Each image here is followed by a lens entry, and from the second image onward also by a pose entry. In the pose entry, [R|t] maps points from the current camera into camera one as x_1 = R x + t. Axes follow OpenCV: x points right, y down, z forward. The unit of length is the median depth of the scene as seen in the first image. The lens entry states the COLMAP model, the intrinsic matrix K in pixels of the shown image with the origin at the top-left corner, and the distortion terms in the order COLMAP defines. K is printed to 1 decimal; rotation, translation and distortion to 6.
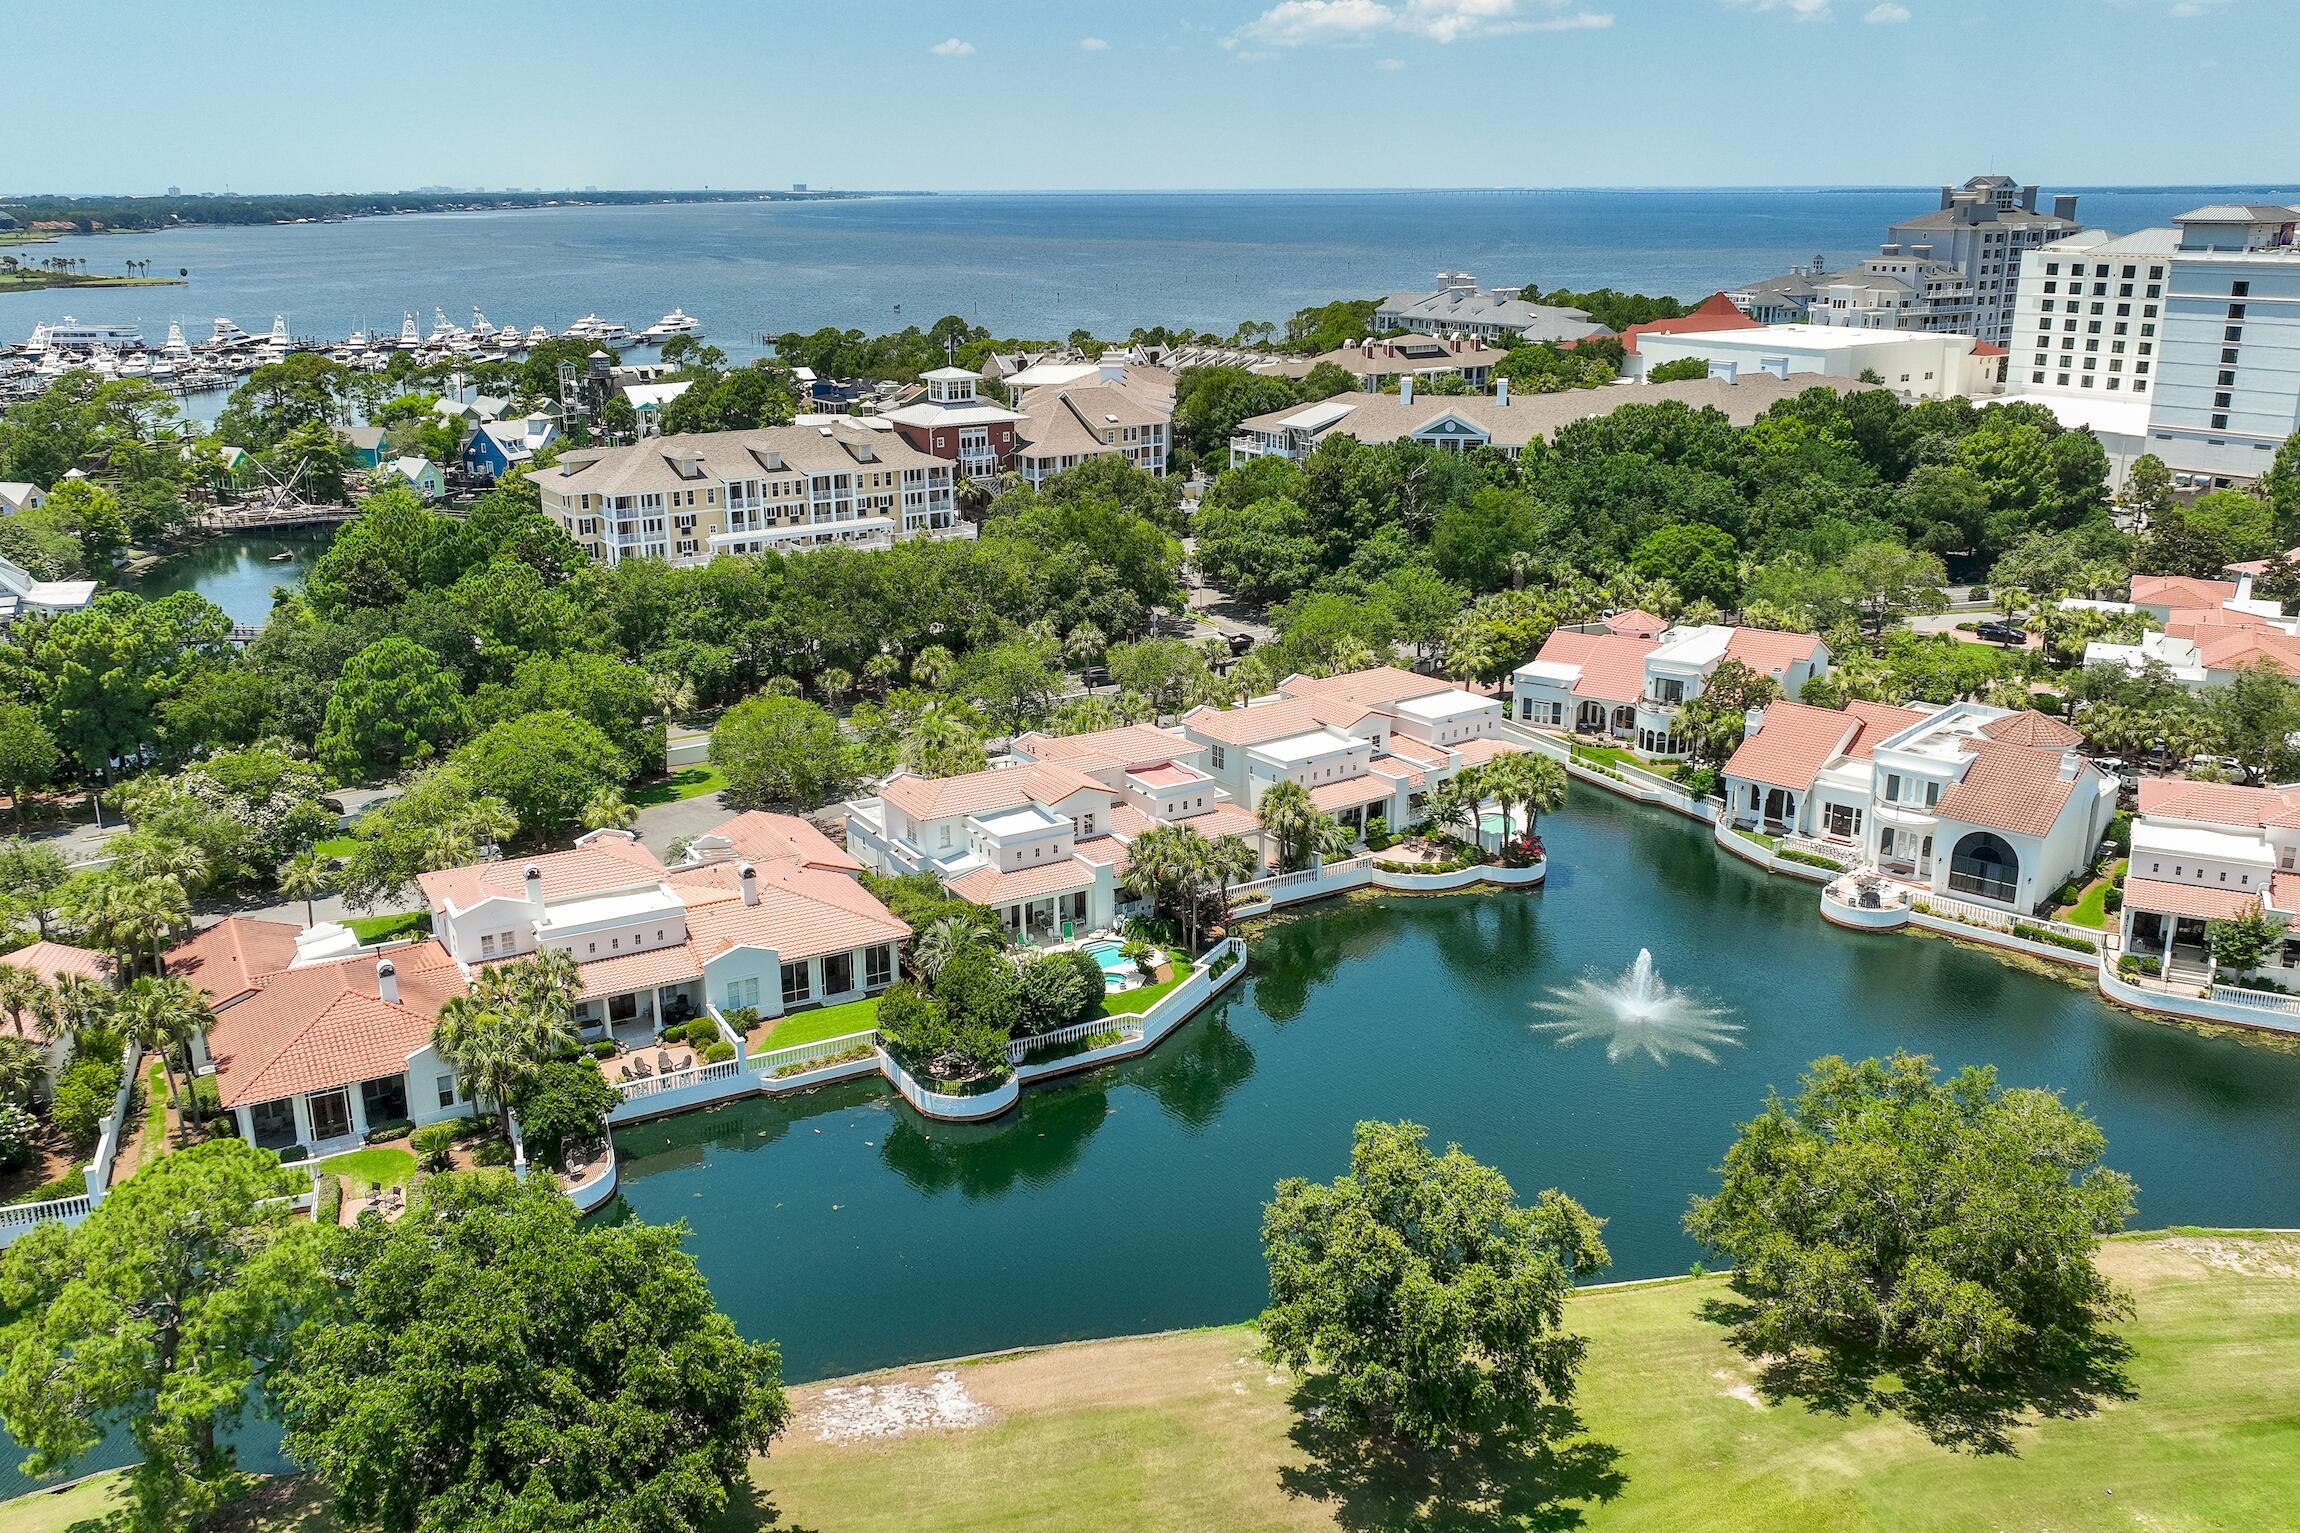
lens RADIAL K [[1900.7, 0, 1162.0], [0, 1900.7, 755.7], [0, 0, 1]] dist [0.005202, -0.006238]
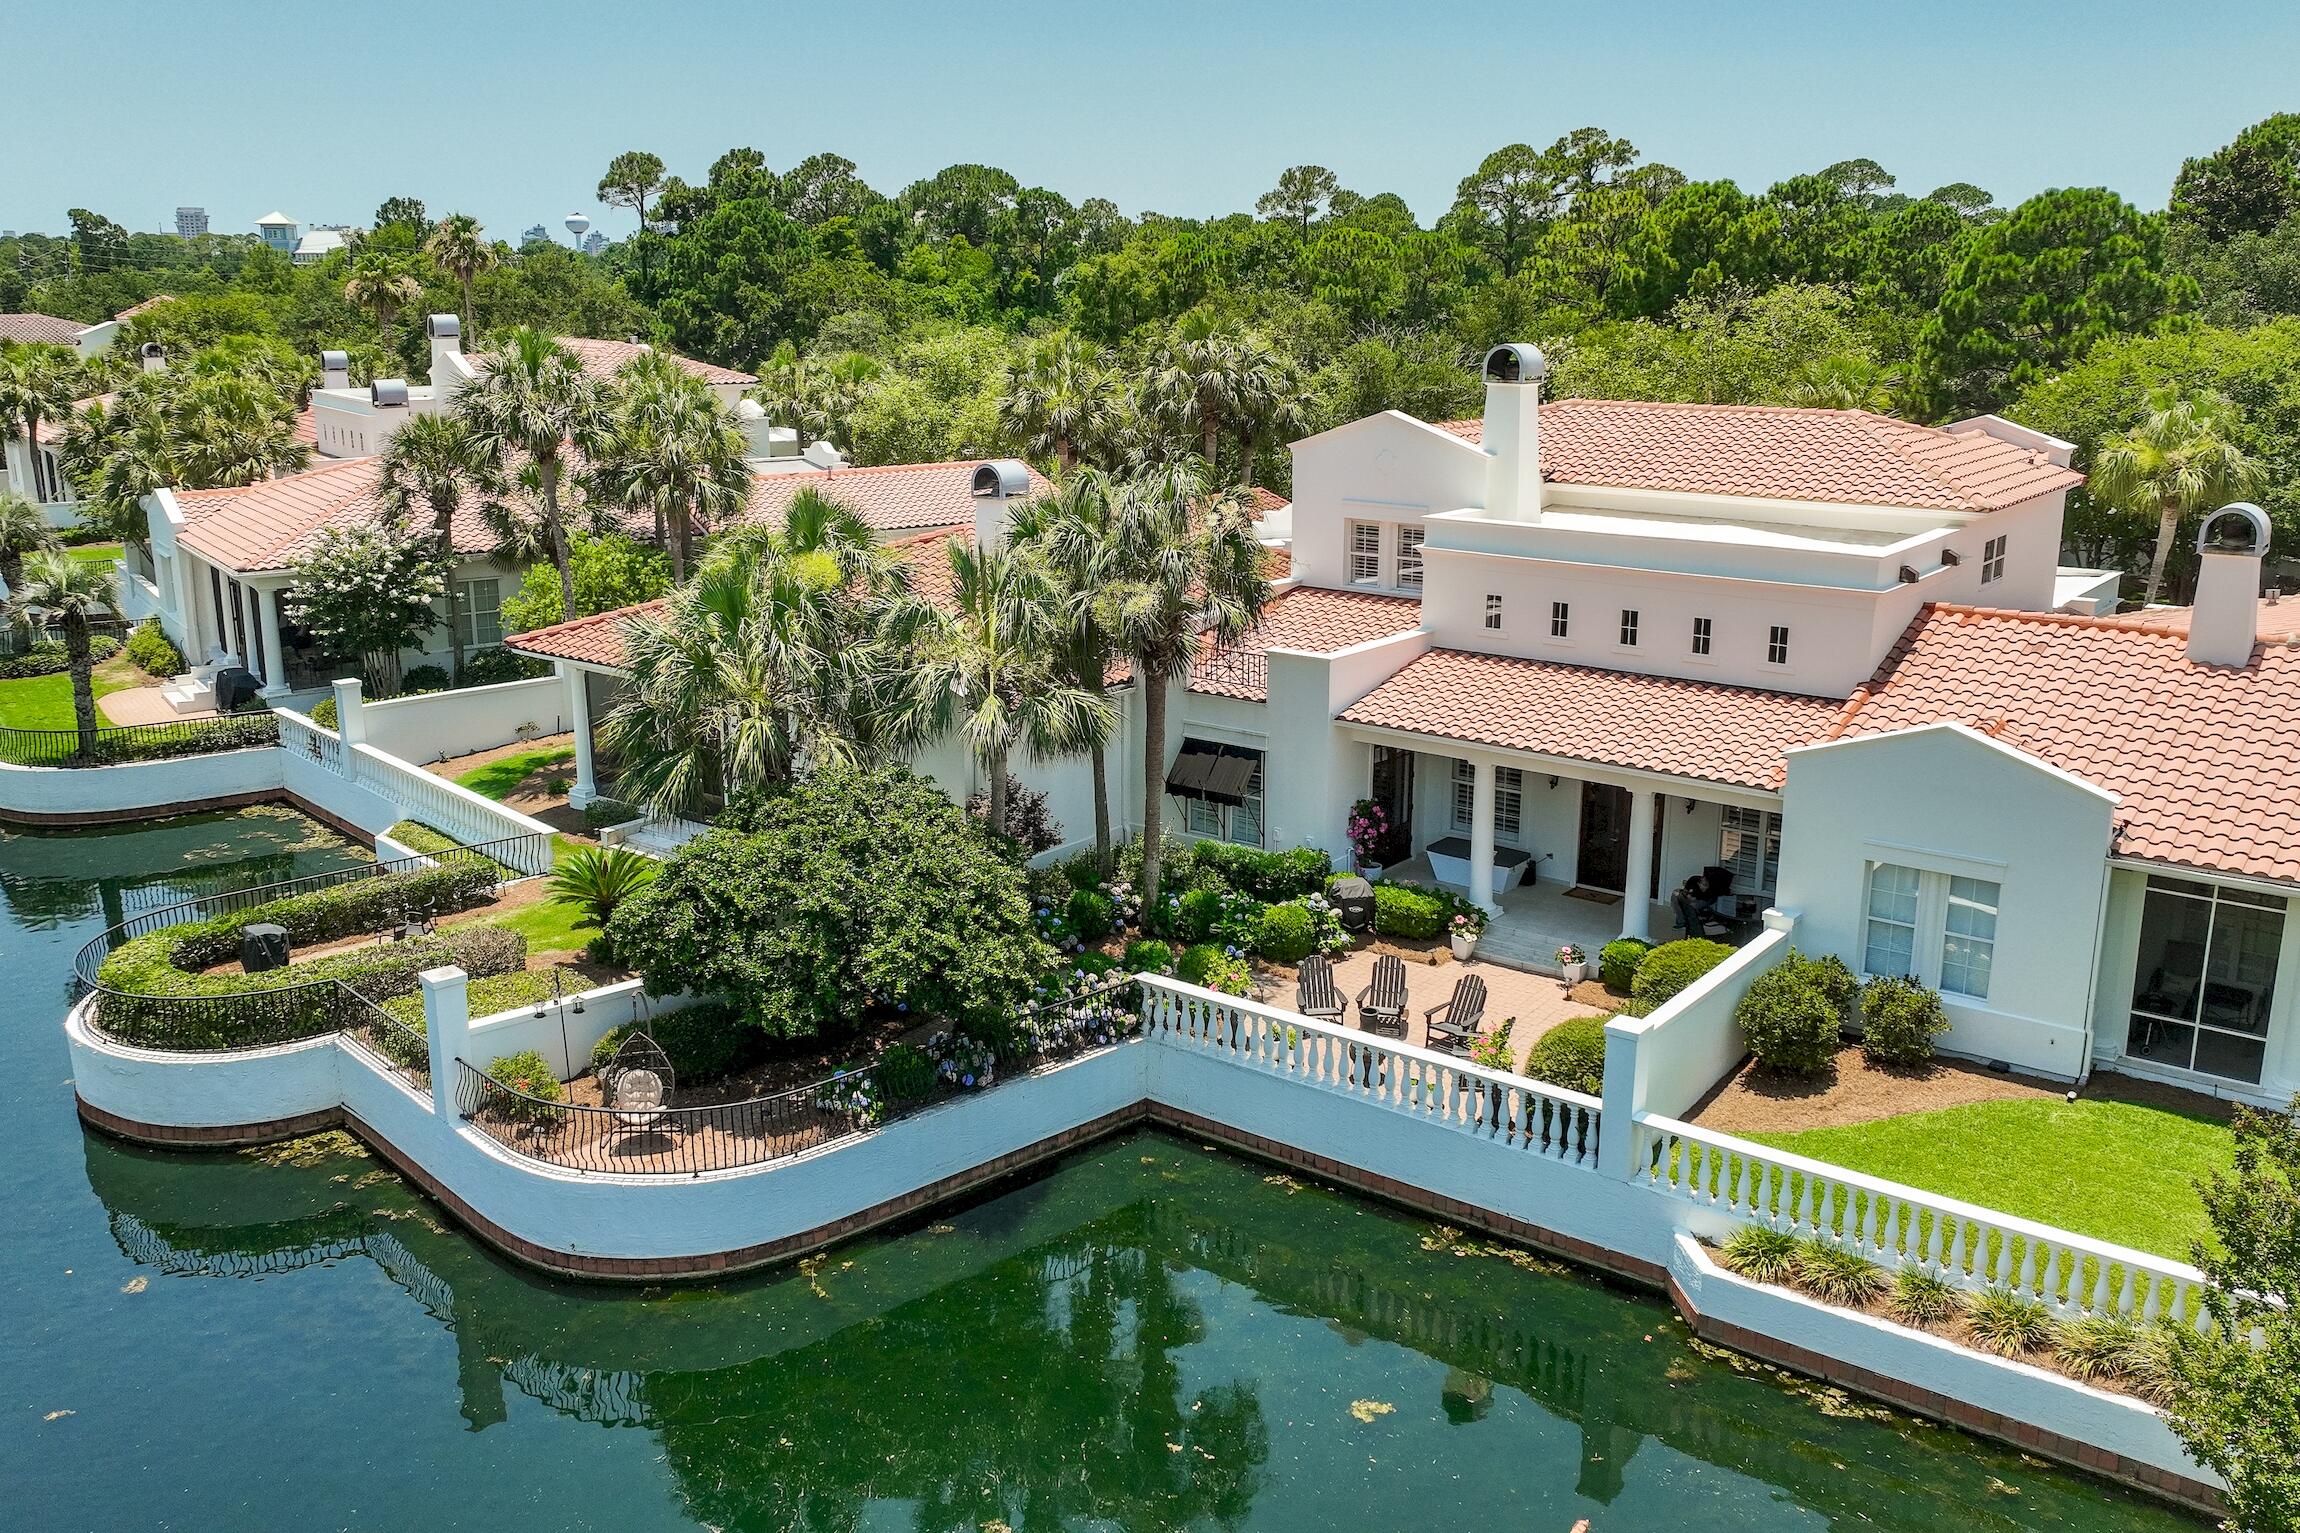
lens RADIAL K [[1900.7, 0, 1148.3], [0, 1900.7, 781.5], [0, 0, 1]] dist [0.005202, -0.006238]
pose [[0.384481, 0.232735, -0.893313, -0.030050], [-0.259866, 0.955851, 0.137182, 0.068422], [0.885801, 0.179398, 0.427987, 0.547645]]
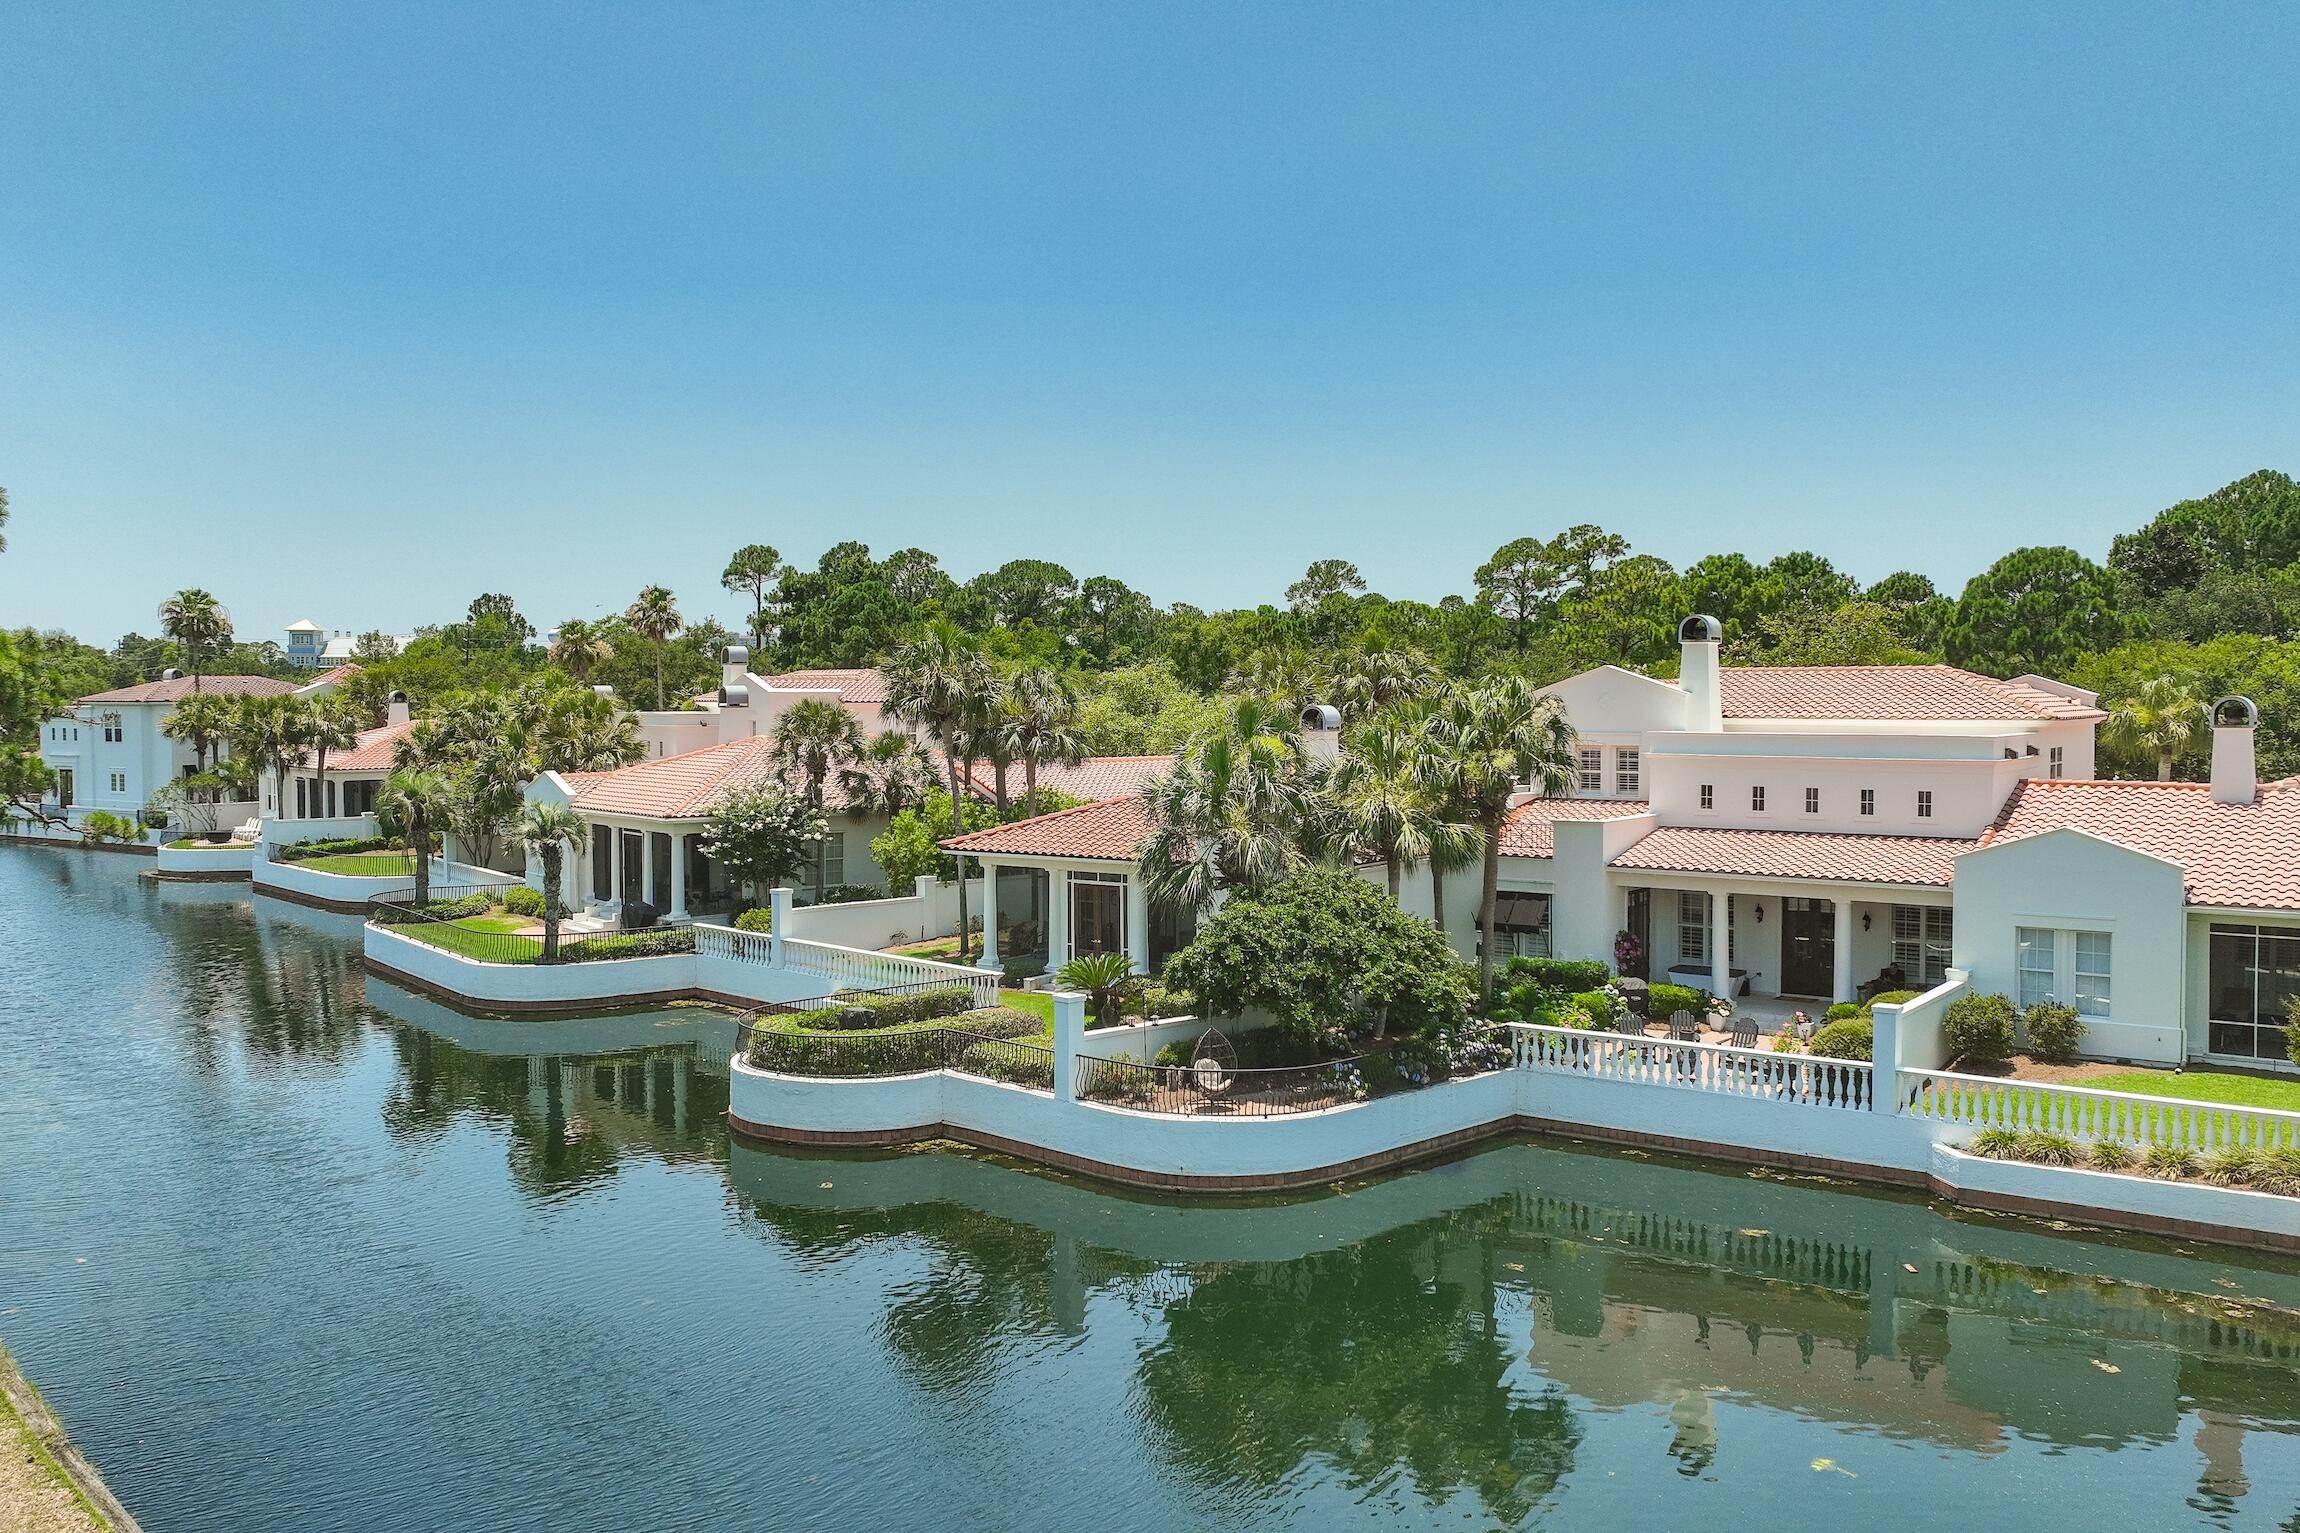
lens RADIAL K [[1900.7, 0, 1152.5], [0, 1900.7, 783.7], [0, 0, 1]] dist [0.005202, -0.006238]
pose [[0.409084, 0.040835, -0.911583, 0.023979], [-0.253084, 0.964883, -0.070352, 0.109916], [0.876698, 0.259487, 0.405053, 0.474177]]
